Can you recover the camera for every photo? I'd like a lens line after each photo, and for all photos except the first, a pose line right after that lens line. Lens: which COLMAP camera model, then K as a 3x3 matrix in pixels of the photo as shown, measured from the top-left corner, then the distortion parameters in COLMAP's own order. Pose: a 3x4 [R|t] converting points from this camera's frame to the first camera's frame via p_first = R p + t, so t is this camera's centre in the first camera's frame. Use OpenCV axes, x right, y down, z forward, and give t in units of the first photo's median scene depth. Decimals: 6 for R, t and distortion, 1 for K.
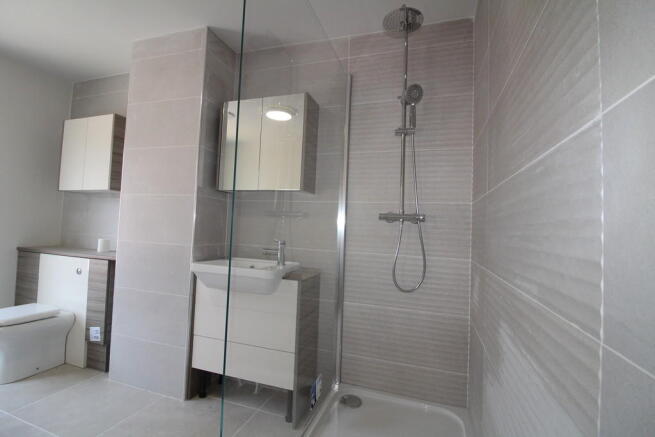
lens RADIAL K [[300.9, 0, 327.5], [0, 300.9, 218.5], [0, 0, 1]] dist [-0.000342, -0.000094]
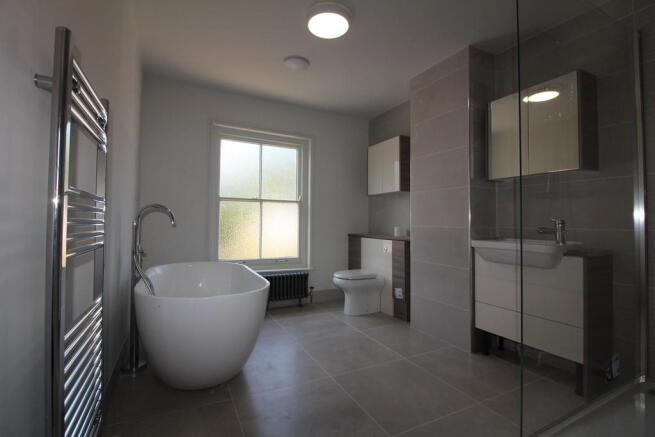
lens RADIAL K [[303.3, 0, 325.6], [0, 303.3, 215.1], [0, 0, 1]] dist [0.001346, -0.013397]
pose [[0.706339, -0.052475, -0.705926, 0.010435], [0.051206, 0.998424, -0.022981, 0.033792], [0.706020, -0.019916, 0.707912, -0.259388]]
